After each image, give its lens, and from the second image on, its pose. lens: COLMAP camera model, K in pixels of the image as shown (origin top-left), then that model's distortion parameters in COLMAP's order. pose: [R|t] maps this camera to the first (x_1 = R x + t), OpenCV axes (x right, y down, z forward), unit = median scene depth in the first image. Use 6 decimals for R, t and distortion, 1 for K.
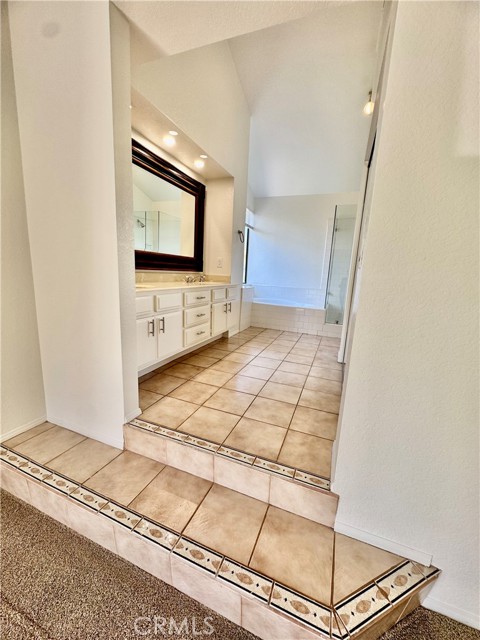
lens RADIAL K [[256.2, 0, 241.0], [0, 256.2, 319.9], [0, 0, 1]] dist [-0.003346, -0.000024]
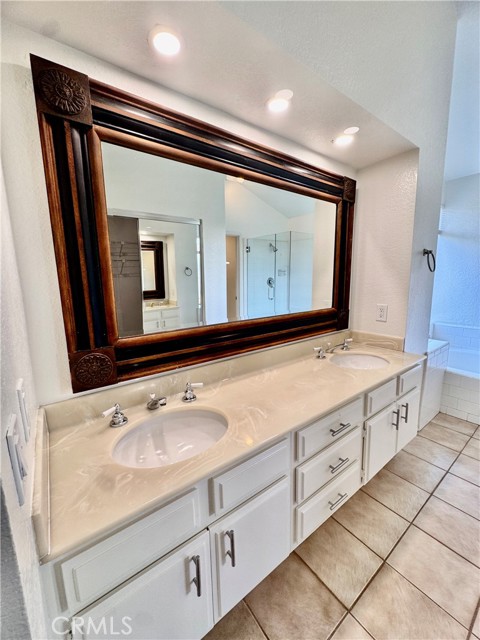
lens RADIAL K [[256.2, 0, 241.0], [0, 256.2, 319.9], [0, 0, 1]] dist [-0.003346, -0.000024]
pose [[0.851146, 0.016201, -0.524680, -0.055952], [-0.034486, 0.999090, -0.025094, -0.198415], [0.523796, 0.039453, 0.850930, 0.407577]]
